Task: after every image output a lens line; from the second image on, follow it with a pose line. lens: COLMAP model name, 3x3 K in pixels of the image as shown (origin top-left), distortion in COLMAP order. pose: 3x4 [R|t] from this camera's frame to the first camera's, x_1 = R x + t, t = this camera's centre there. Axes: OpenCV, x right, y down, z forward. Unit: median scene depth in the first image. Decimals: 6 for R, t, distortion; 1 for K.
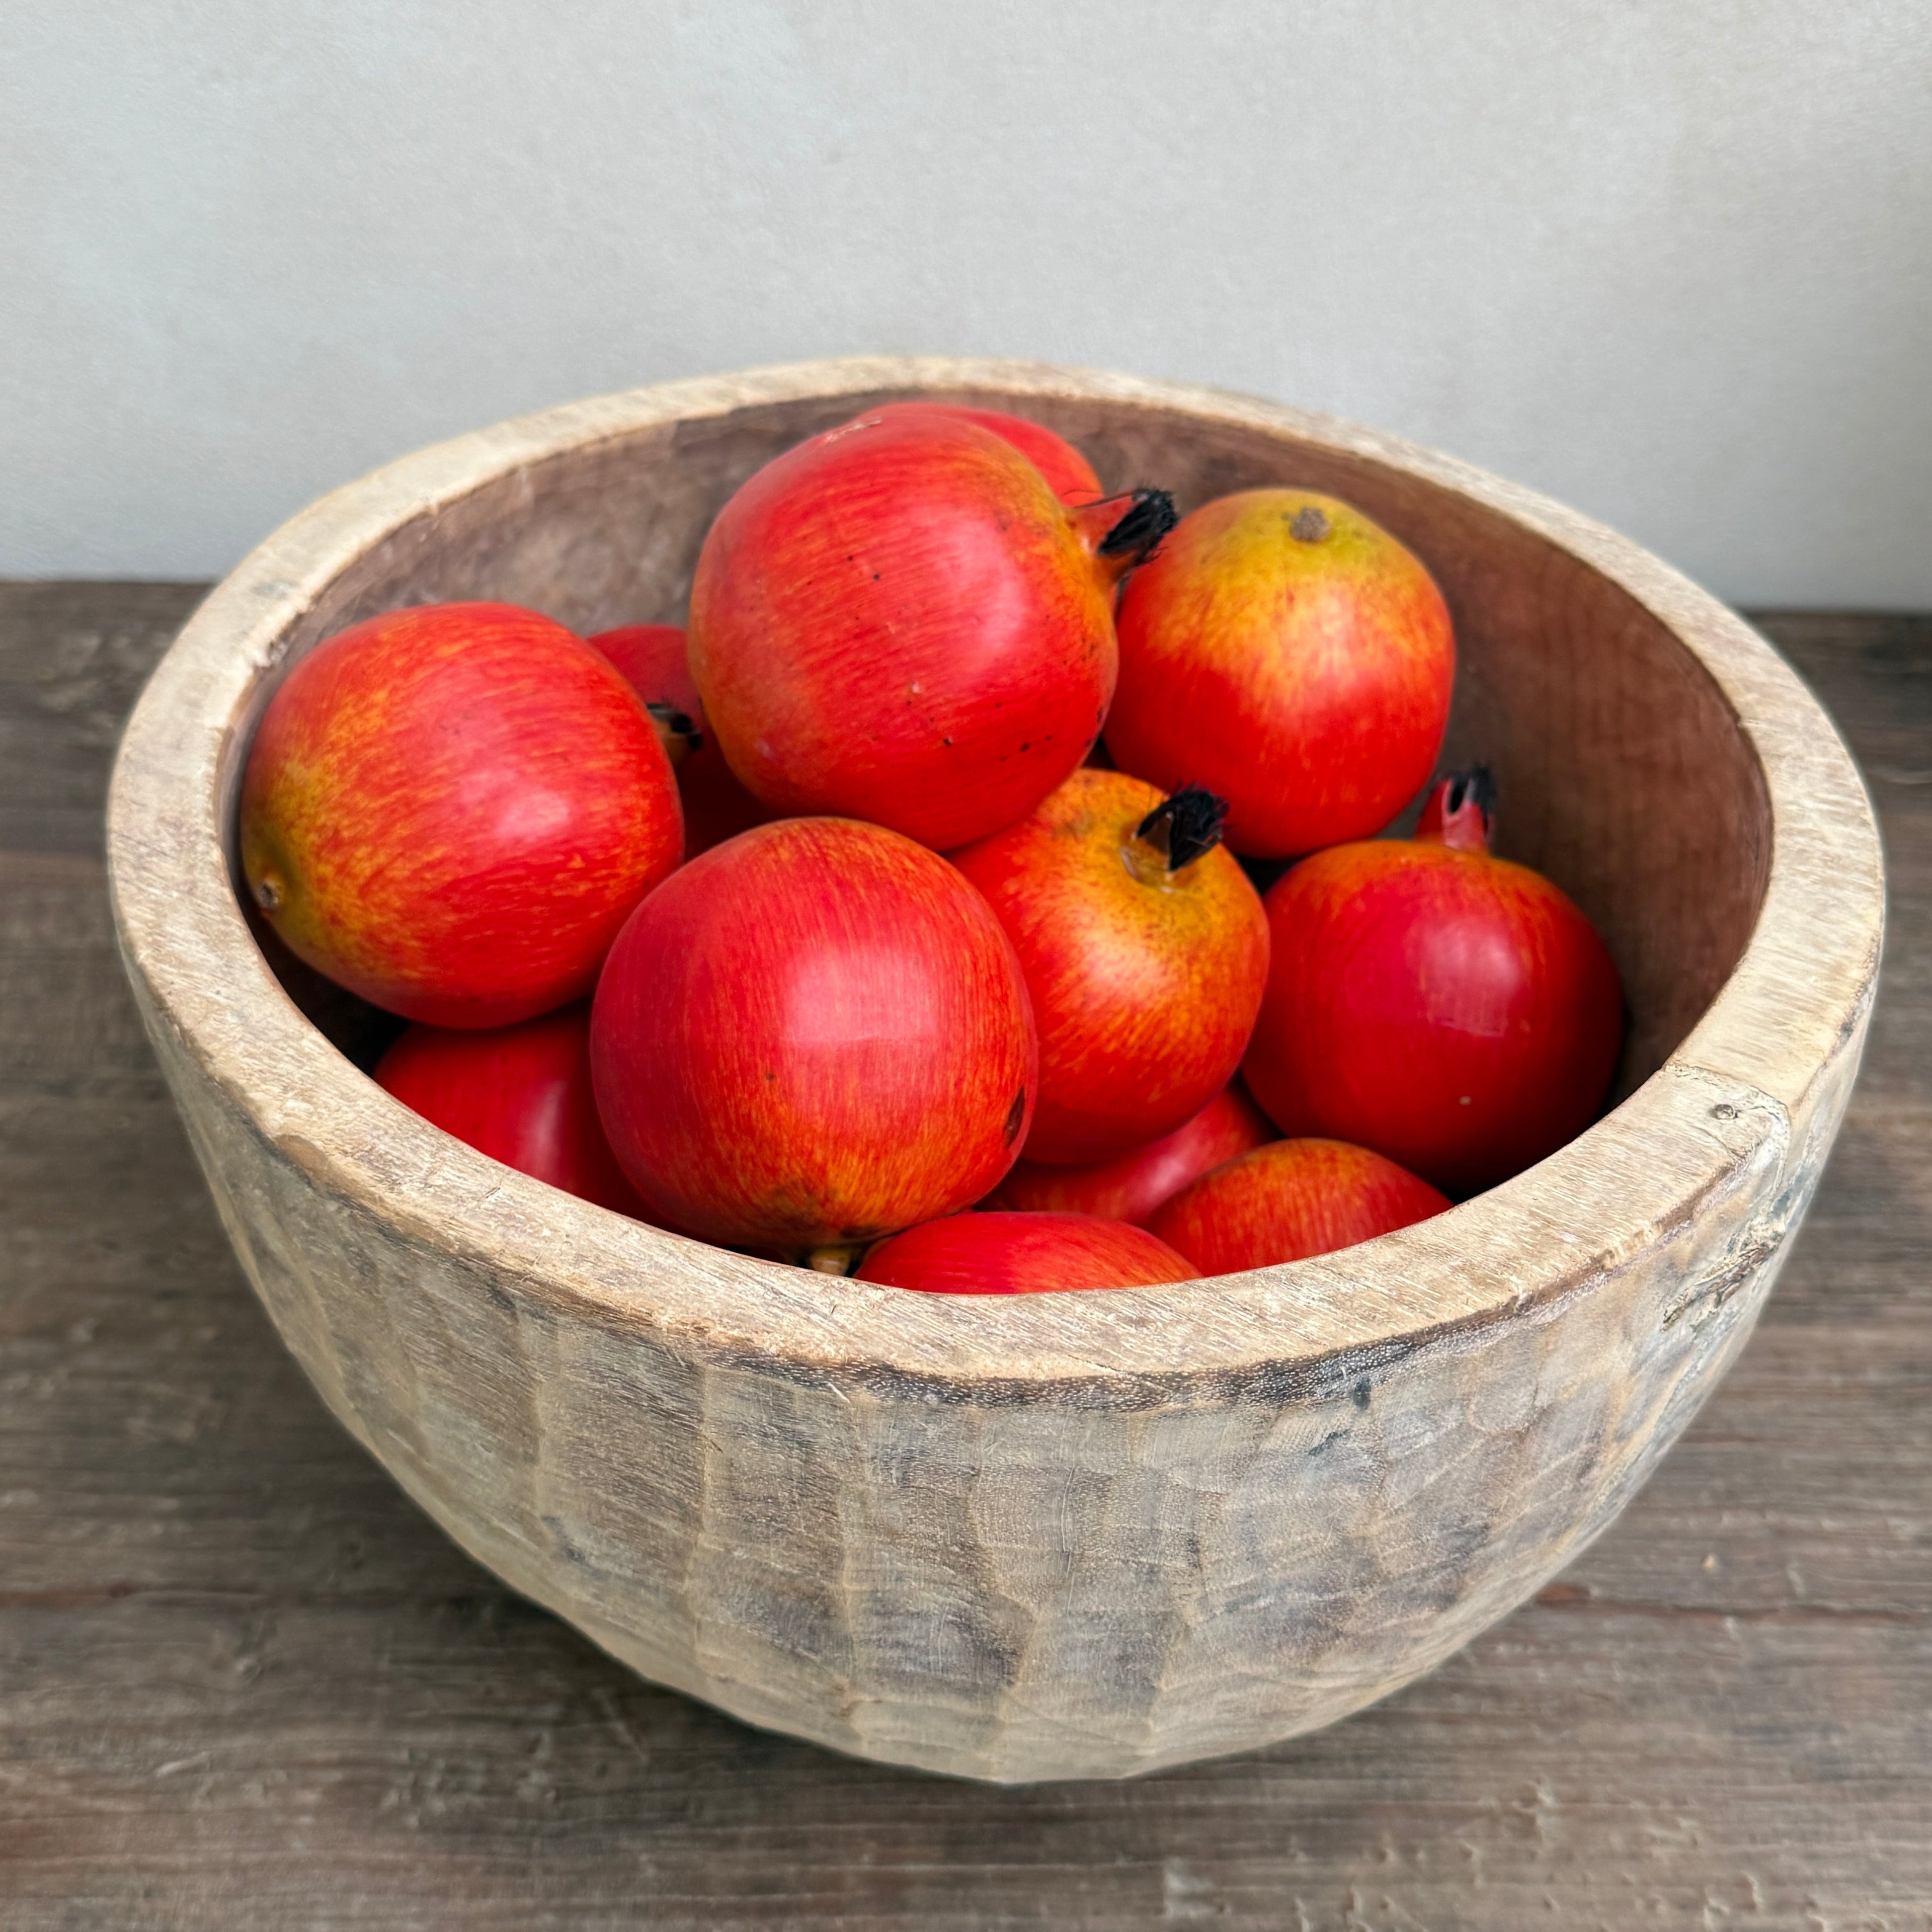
lens RADIAL K [[2362.8, 0, 954.6], [0, 2362.8, 961.3], [0, 0, 1]] dist [0.204866, -0.657785]
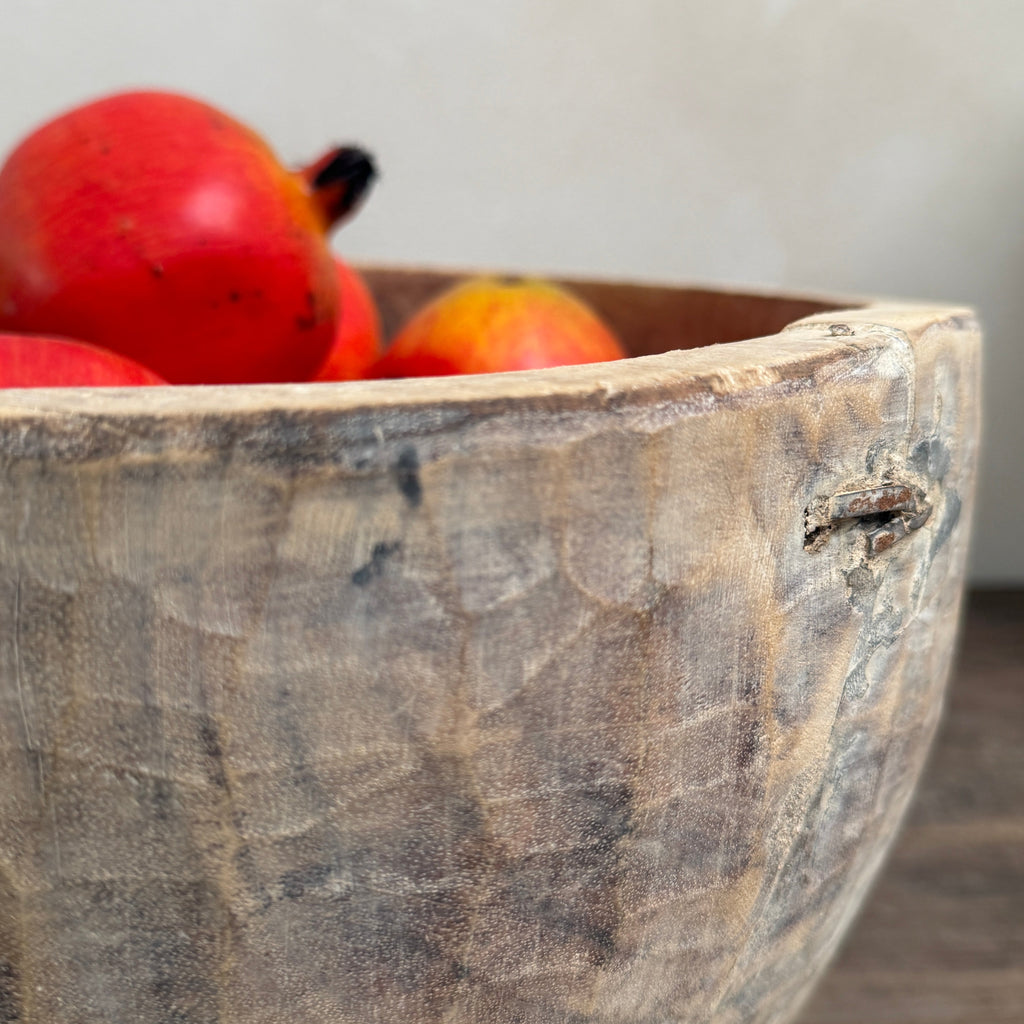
lens RADIAL K [[1252.3, 0, 506.0], [0, 1252.3, 509.5], [0, 0, 1]] dist [0.204866, -0.657785]
pose [[0.999363, -0.025193, 0.025260, 0.183022], [0.033660, 0.900498, -0.433556, 0.352358], [-0.011824, 0.434130, 0.900773, 0.607413]]
